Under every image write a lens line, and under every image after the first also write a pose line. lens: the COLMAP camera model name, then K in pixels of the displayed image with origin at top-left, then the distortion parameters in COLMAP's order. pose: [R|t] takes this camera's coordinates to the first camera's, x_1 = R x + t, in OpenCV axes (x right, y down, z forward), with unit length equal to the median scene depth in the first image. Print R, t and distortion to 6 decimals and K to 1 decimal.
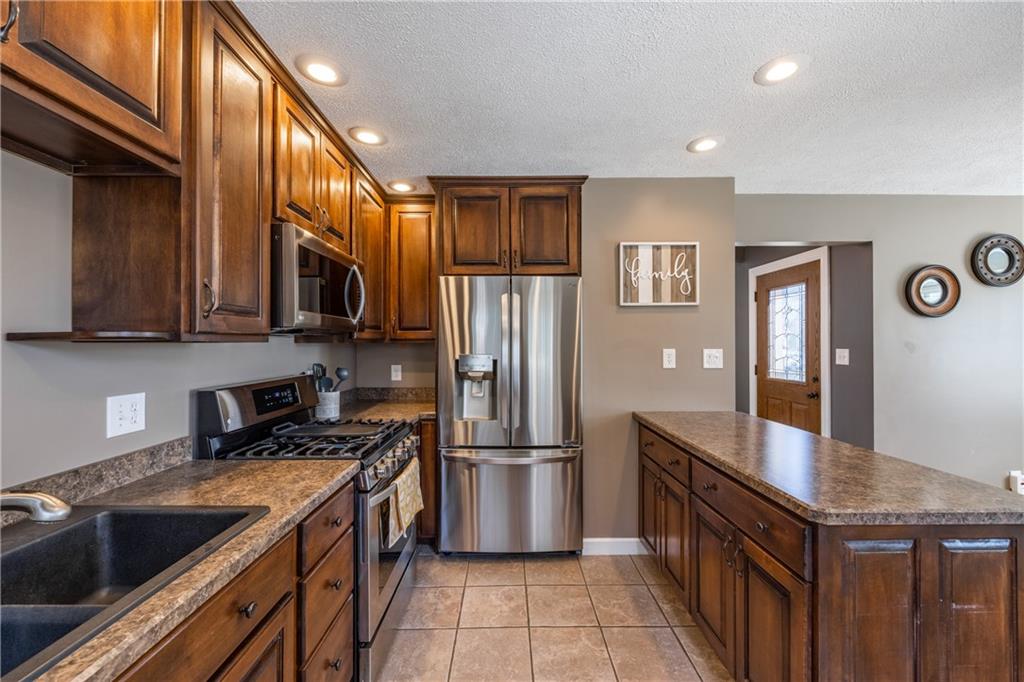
lens RADIAL K [[410.0, 0, 512.0], [0, 410.0, 341.0], [0, 0, 1]] dist [0.000123, 0.000143]
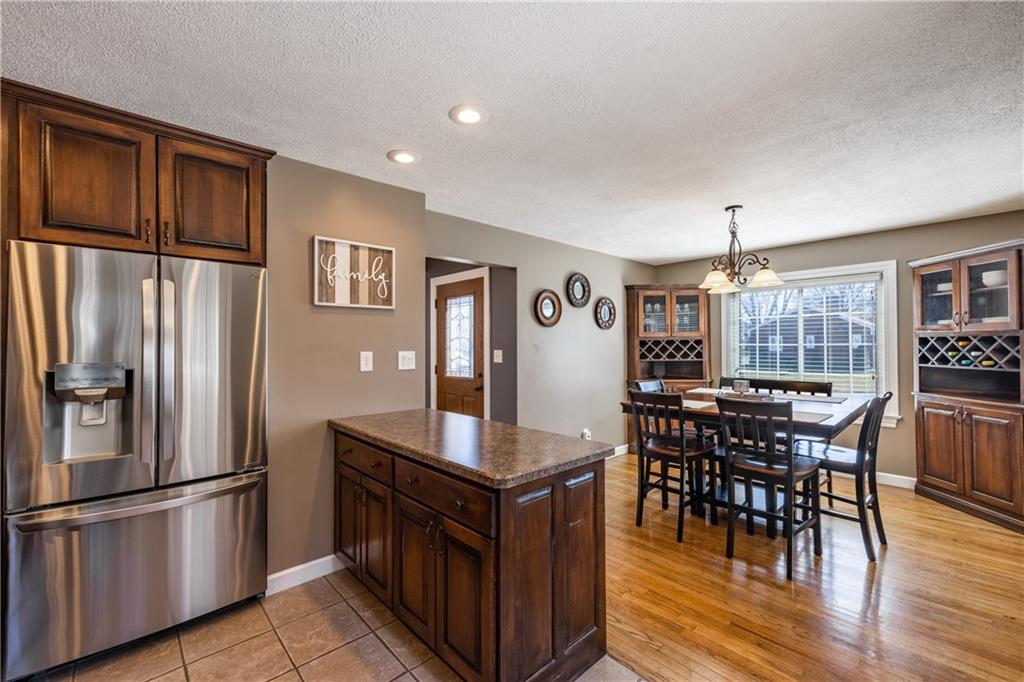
lens RADIAL K [[425.4, 0, 512.0], [0, 425.4, 341.0], [0, 0, 1]] dist [0.010053, -0.000031]
pose [[0.745289, 0.005203, 0.666721, -0.041865], [-0.001398, 0.999980, -0.006241, -0.000560], [-0.666740, 0.003719, 0.745281, 0.000314]]
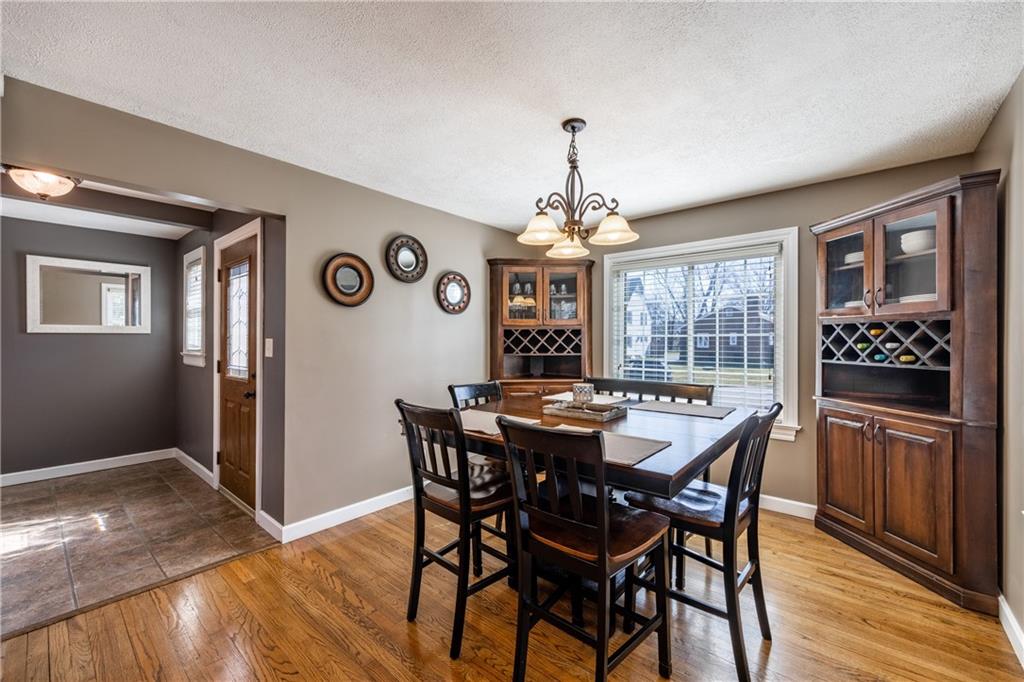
lens RADIAL K [[415.2, 0, 512.0], [0, 415.2, 341.0], [0, 0, 1]] dist [0.009103, 0.000100]
pose [[0.664497, 0.003783, 0.747281, 0.651016], [-0.008639, 0.999959, 0.002619, 0.023237], [-0.747241, -0.008196, 0.664503, 0.050010]]
